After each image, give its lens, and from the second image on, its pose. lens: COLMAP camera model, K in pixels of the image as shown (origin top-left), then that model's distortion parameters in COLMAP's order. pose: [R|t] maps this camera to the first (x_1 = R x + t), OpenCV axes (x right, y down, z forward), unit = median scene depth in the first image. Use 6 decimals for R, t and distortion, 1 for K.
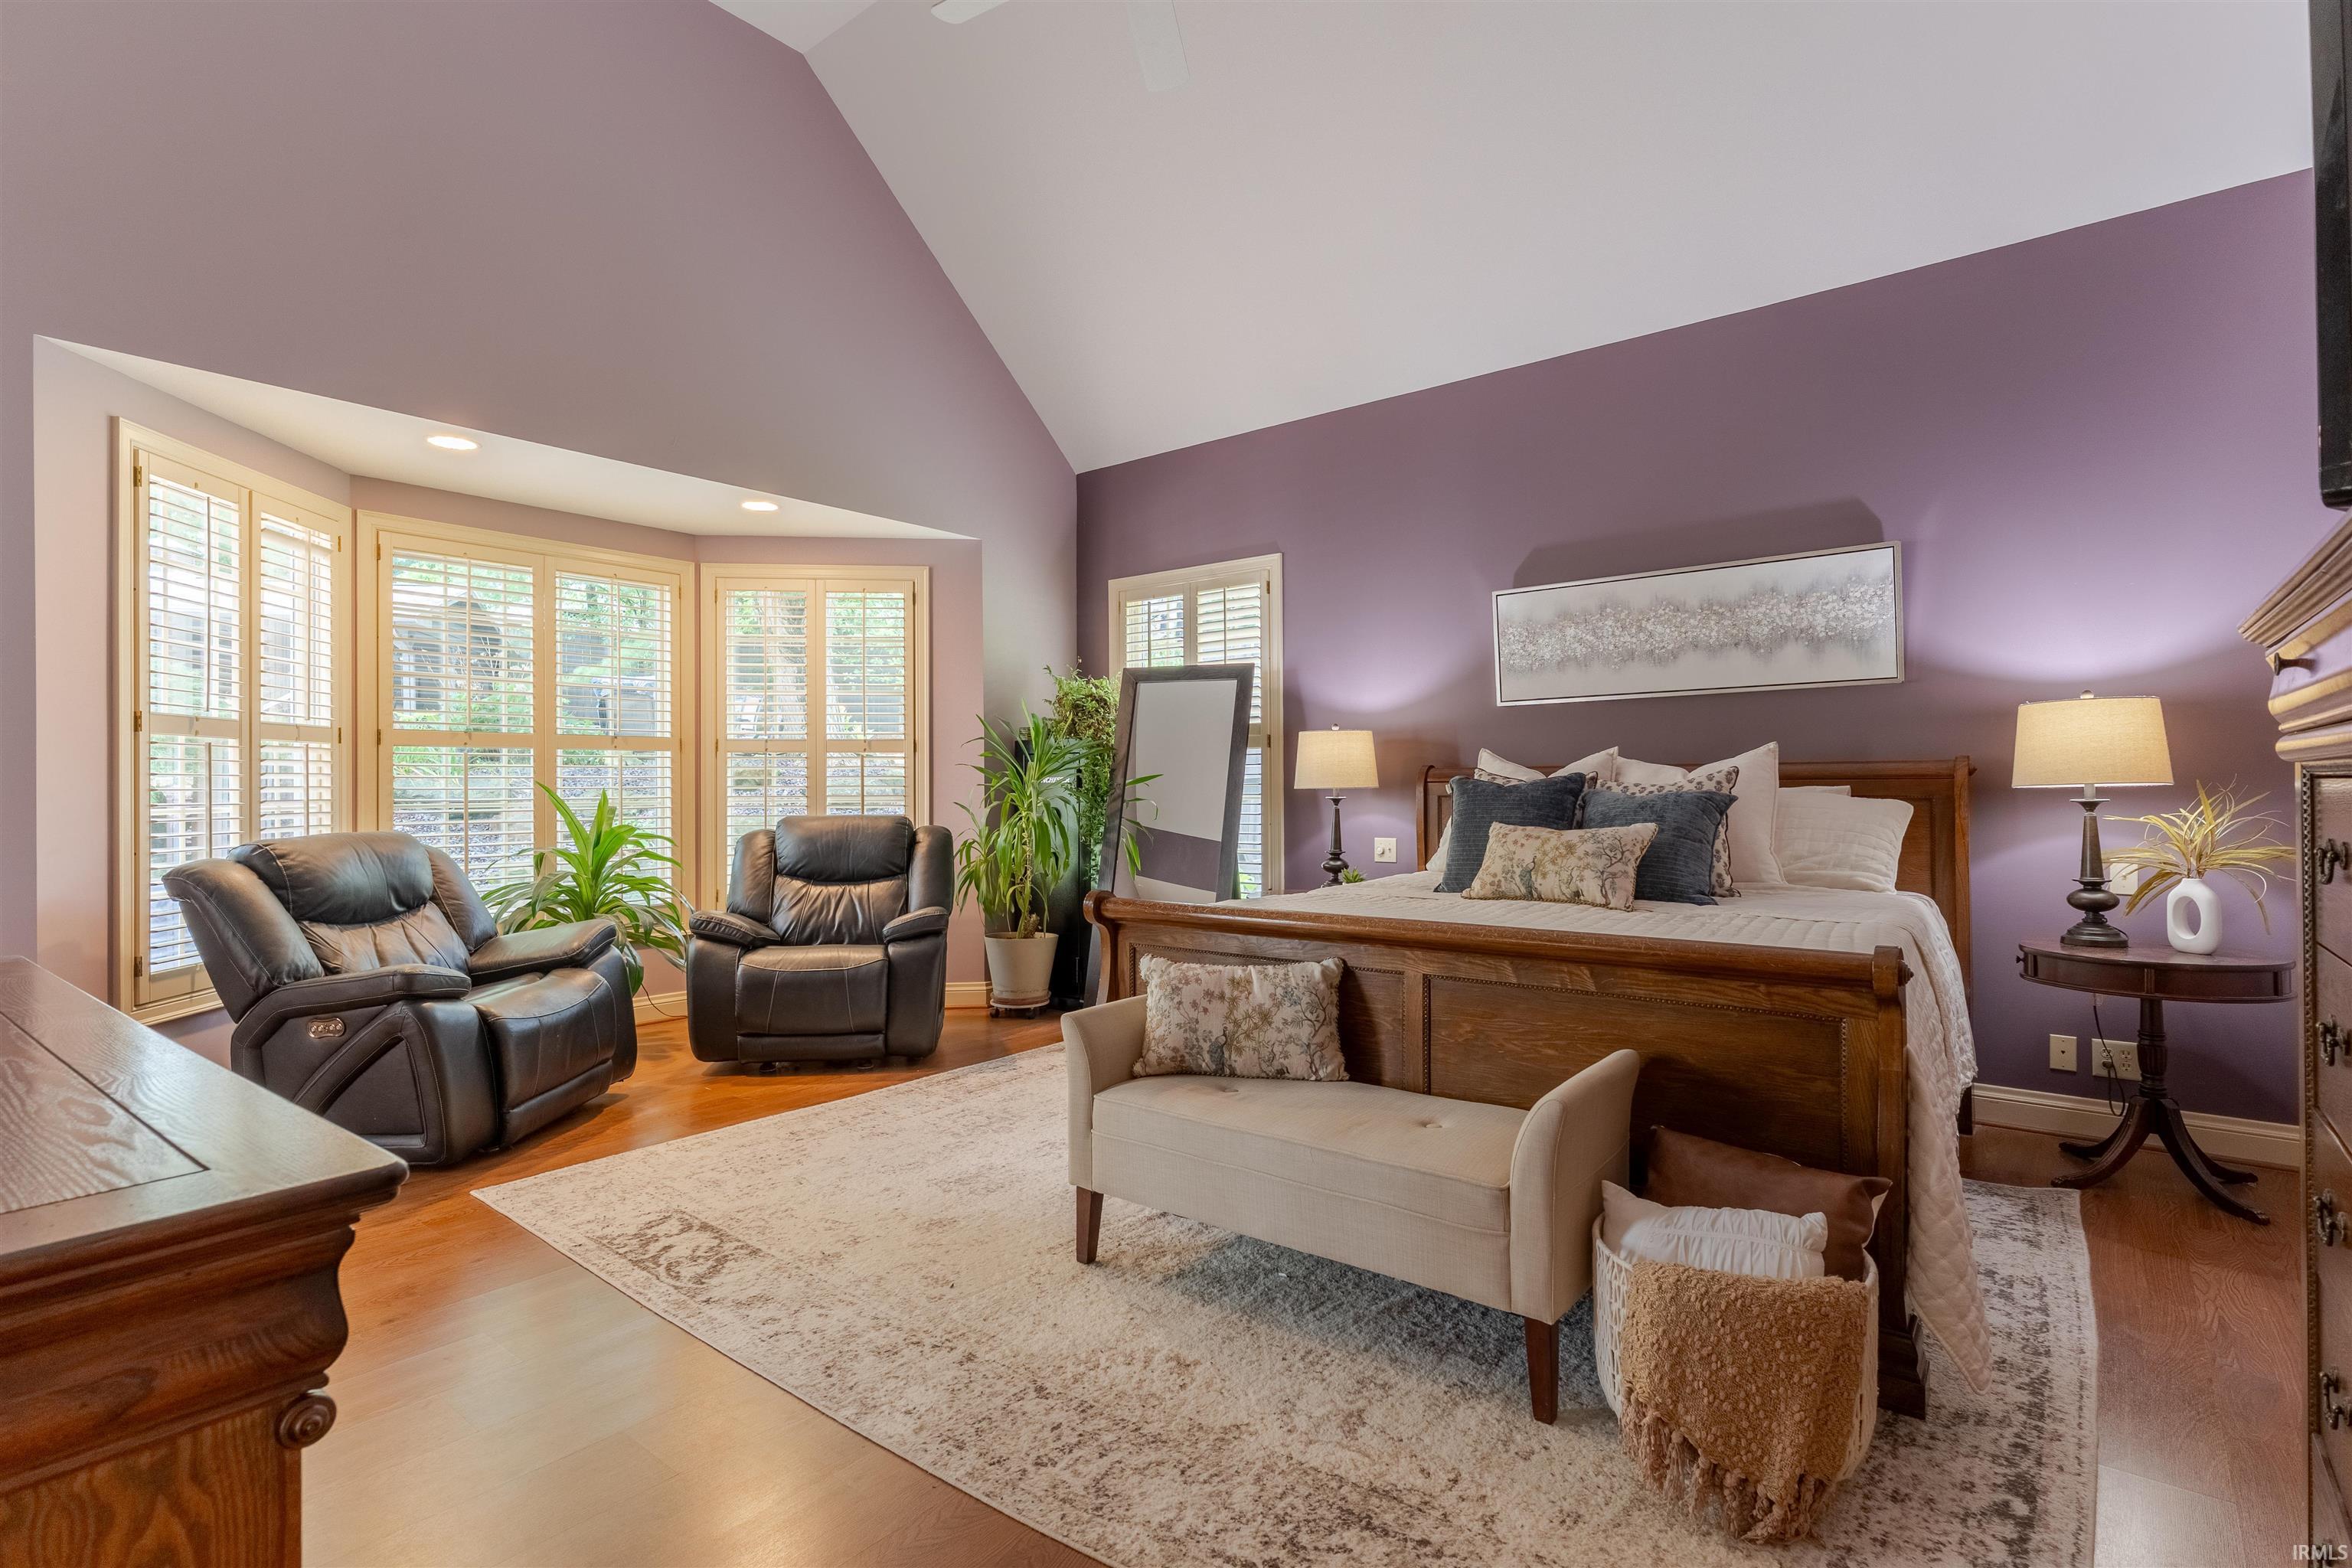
lens RADIAL K [[1131.5, 0, 1181.3], [0, 1131.5, 781.8], [0, 0, 1]] dist [0.006388, 0.001201]
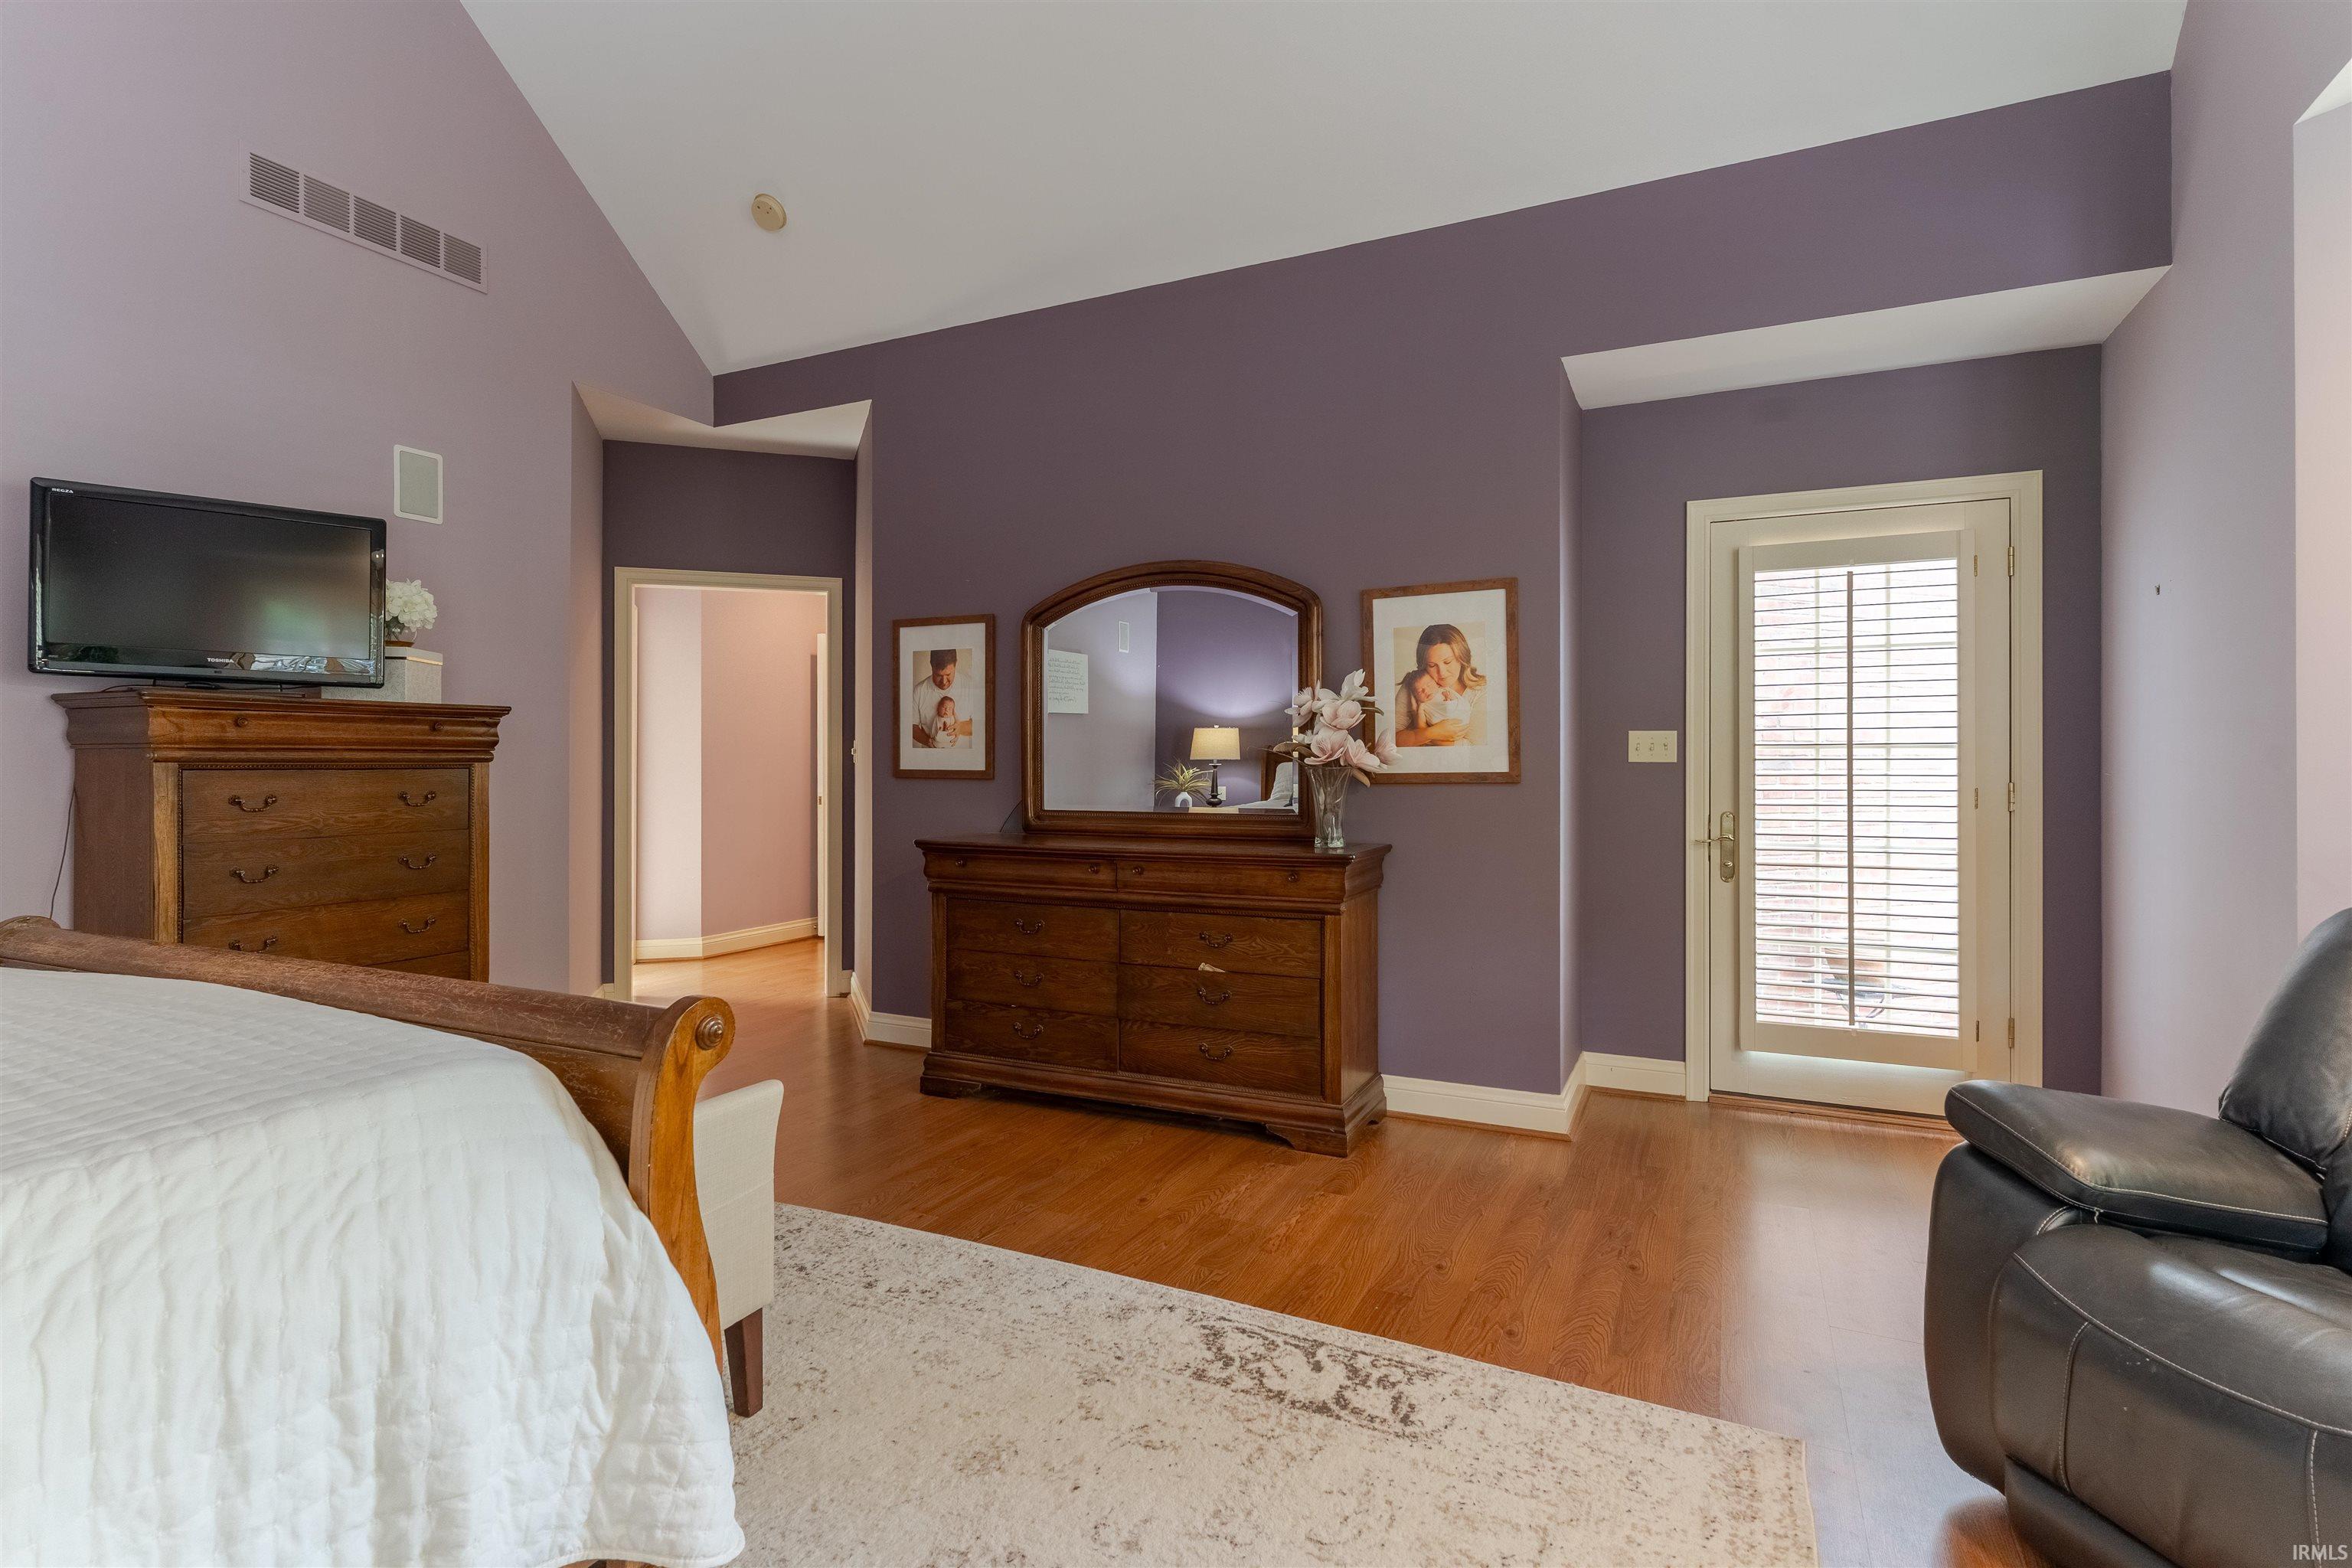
lens RADIAL K [[1131.5, 0, 1174.7], [0, 1131.5, 773.4], [0, 0, 1]] dist [0.006388, 0.001201]
pose [[-0.974780, 0.002993, -0.223148, -0.185578], [0.002960, 0.999996, 0.000485, 0.003462], [0.223148, -0.000188, -0.974785, 1.726104]]
